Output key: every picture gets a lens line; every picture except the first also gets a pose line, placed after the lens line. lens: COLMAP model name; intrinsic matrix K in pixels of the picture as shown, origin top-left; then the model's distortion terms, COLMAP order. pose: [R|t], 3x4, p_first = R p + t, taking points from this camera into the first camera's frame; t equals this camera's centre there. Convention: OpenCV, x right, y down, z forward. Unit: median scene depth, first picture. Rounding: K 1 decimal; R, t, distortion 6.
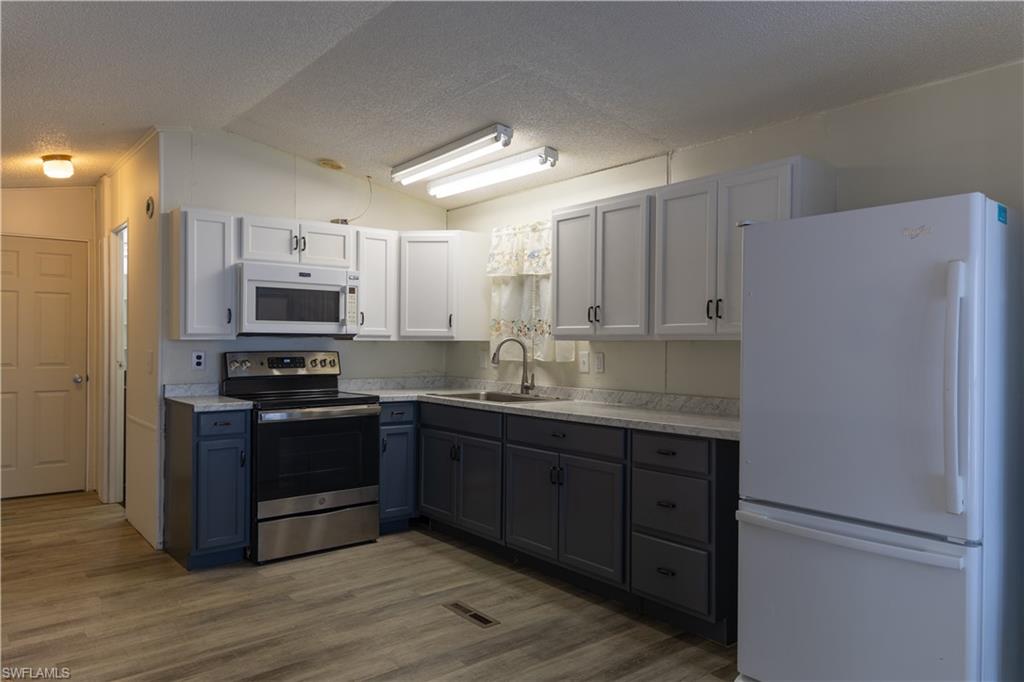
lens RADIAL K [[702.4, 0, 512.0], [0, 702.4, 341.0], [0, 0, 1]] dist [0.043552, -0.052167]
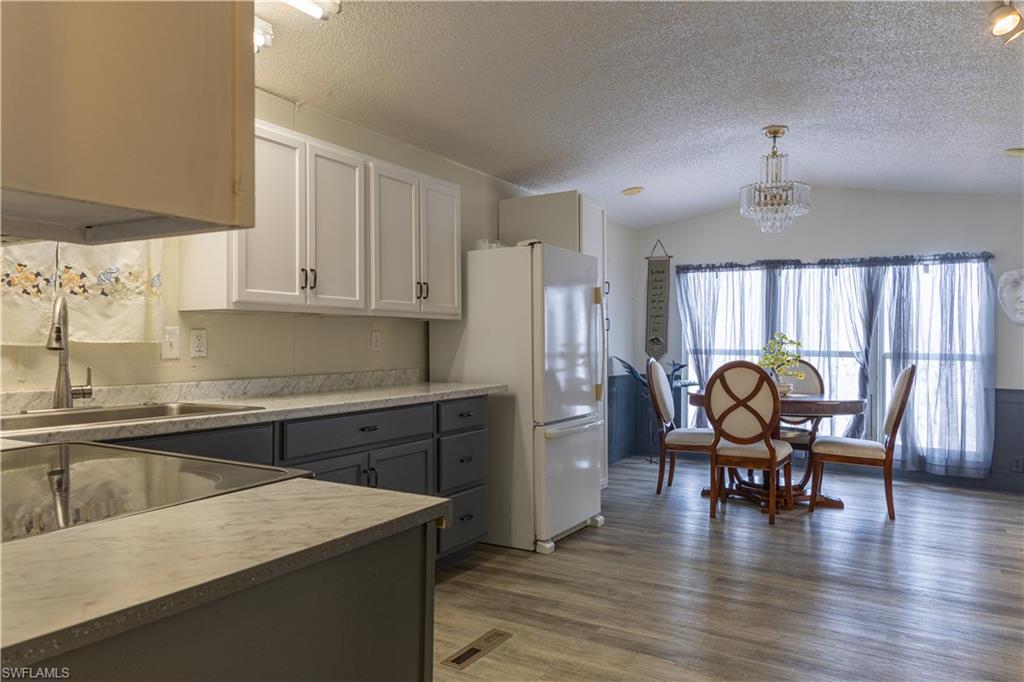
lens RADIAL K [[702.4, 0, 512.0], [0, 702.4, 341.0], [0, 0, 1]] dist [0.043552, -0.052167]
pose [[-0.347044, -0.003389, 0.937843, -0.762175], [-0.005396, 0.999984, 0.001616, 0.031190], [-0.937833, -0.004499, -0.347057, 1.145801]]
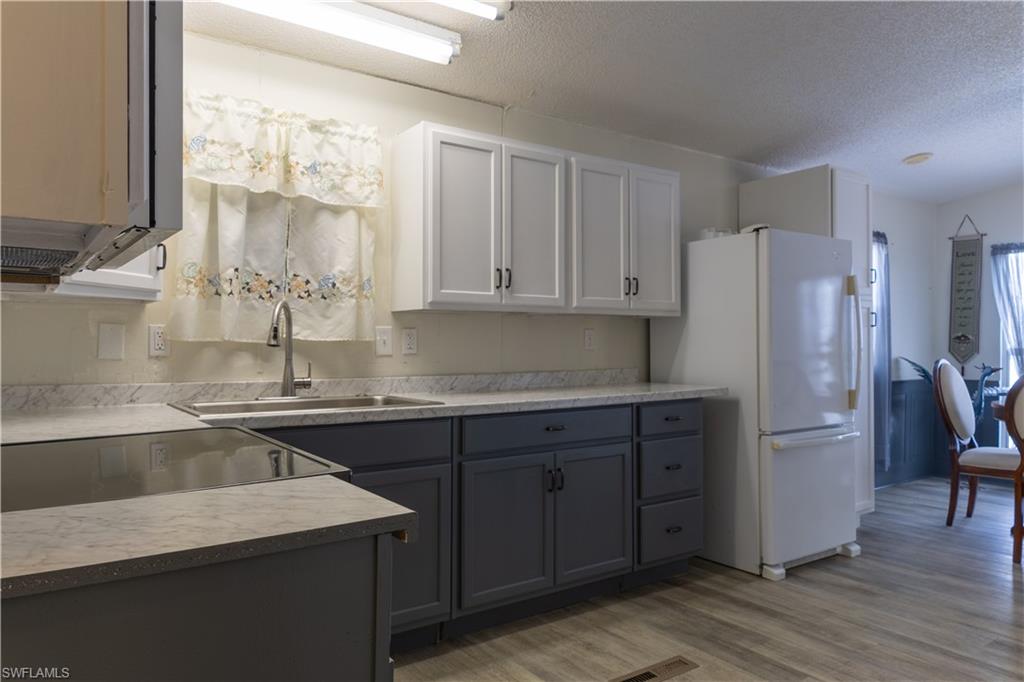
lens RADIAL K [[702.4, 0, 512.0], [0, 702.4, 341.0], [0, 0, 1]] dist [0.043552, -0.052167]
pose [[0.062092, -0.005650, 0.998054, -0.742242], [-0.003971, 0.999975, 0.005908, 0.031149], [-0.998063, -0.004330, 0.062068, 1.016147]]
